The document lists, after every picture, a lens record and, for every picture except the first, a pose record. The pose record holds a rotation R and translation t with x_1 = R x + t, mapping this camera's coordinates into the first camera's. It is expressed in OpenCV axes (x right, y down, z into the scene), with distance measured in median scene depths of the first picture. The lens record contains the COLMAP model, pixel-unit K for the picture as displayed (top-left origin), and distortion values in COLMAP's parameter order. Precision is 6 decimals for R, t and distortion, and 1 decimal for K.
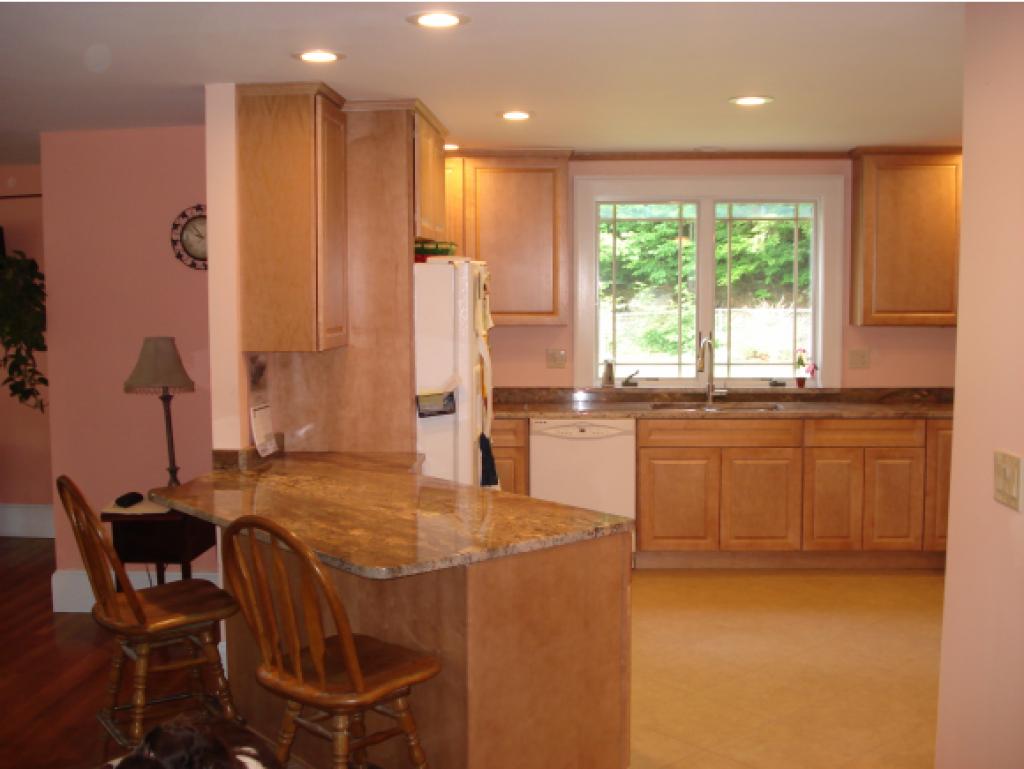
lens RADIAL K [[1151.2, 0, 512.0], [0, 1151.2, 384.5], [0, 0, 1]] dist [-0.067322, -0.128125]
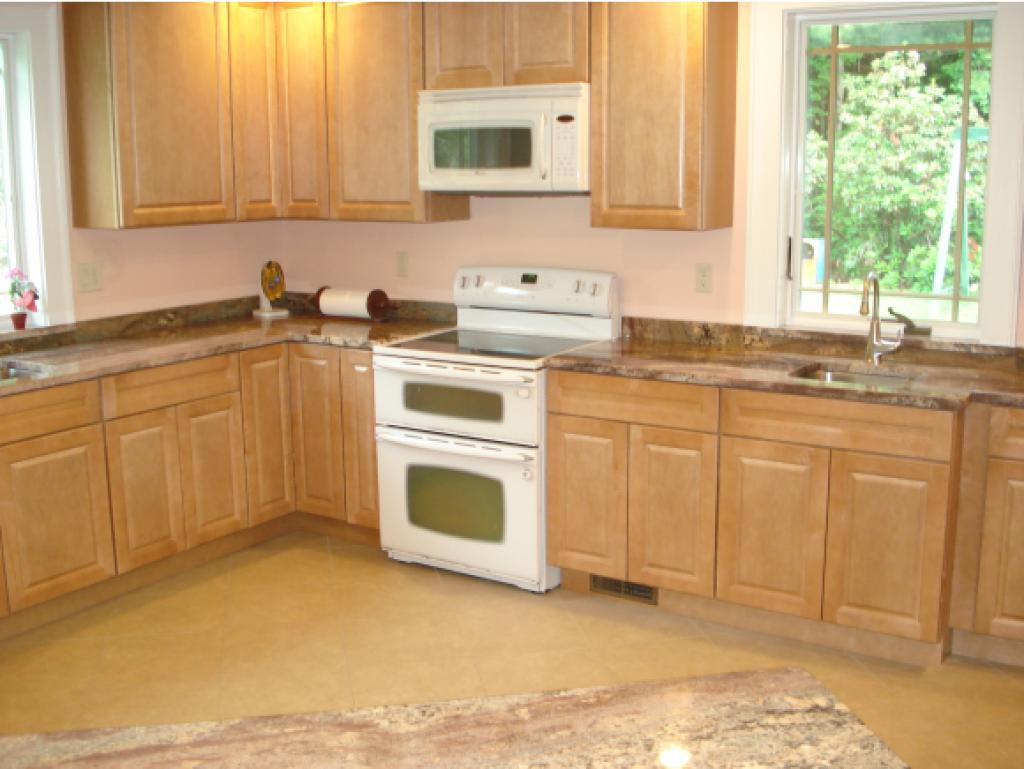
lens RADIAL K [[1151.2, 0, 512.0], [0, 1151.2, 384.5], [0, 0, 1]] dist [-0.067322, -0.128125]
pose [[0.494518, -0.162376, 0.853865, -0.177855], [0.079513, 0.986727, 0.141592, -0.038316], [-0.865523, -0.002126, 0.500865, 0.475682]]
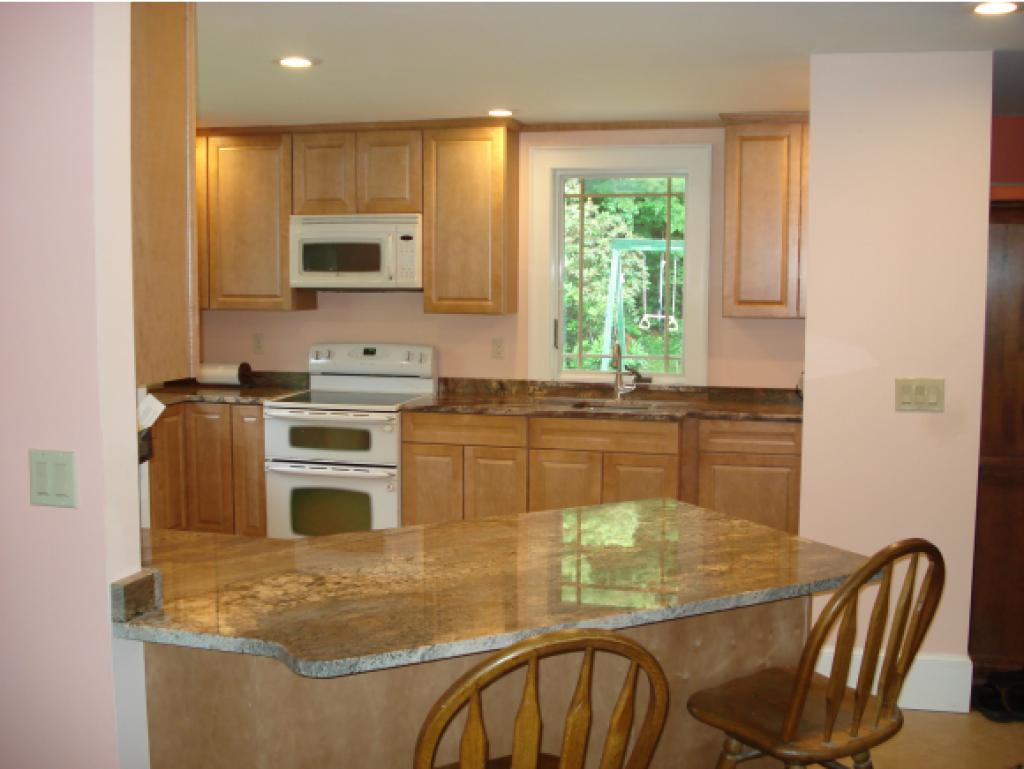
lens RADIAL K [[1151.2, 0, 512.0], [0, 1151.2, 384.5], [0, 0, 1]] dist [-0.067322, -0.128125]
pose [[0.213679, -0.091494, 0.972610, -0.494718], [0.078182, 0.994013, 0.076331, -0.038690], [-0.973770, 0.059731, 0.219553, 0.493429]]
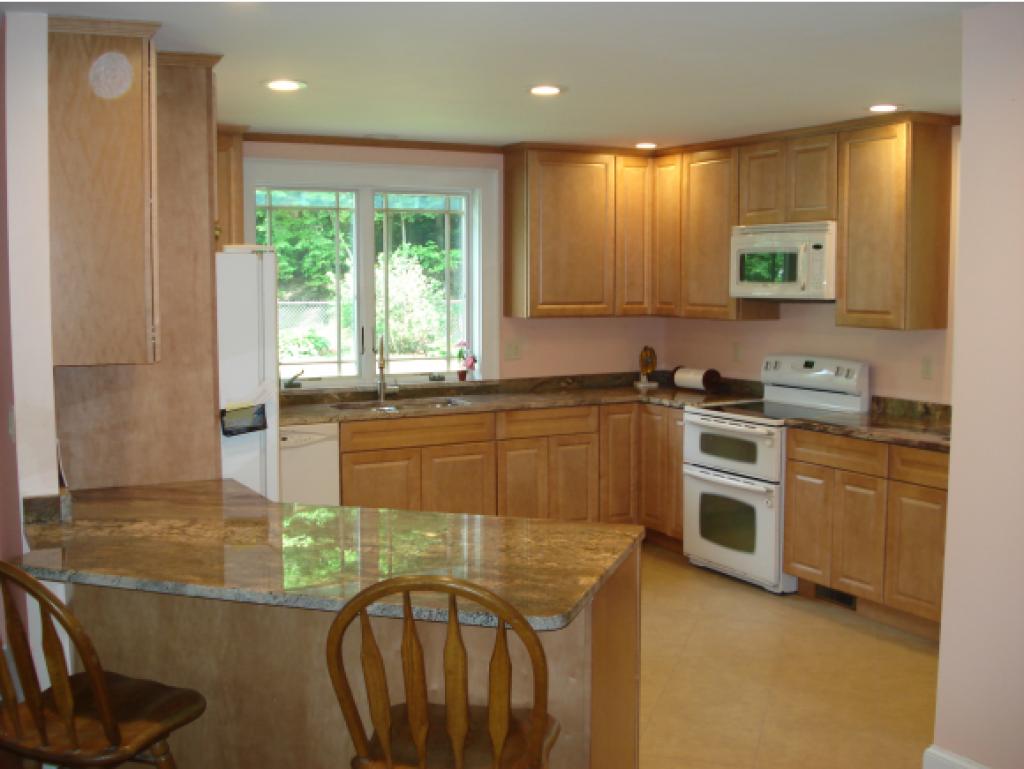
lens RADIAL K [[1151.2, 0, 512.0], [0, 1151.2, 384.5], [0, 0, 1]] dist [-0.067322, -0.128125]
pose [[0.847525, -0.047164, 0.528656, -0.262843], [0.043848, 0.998861, 0.018818, -0.012098], [-0.528942, 0.007232, 0.848627, 0.138115]]
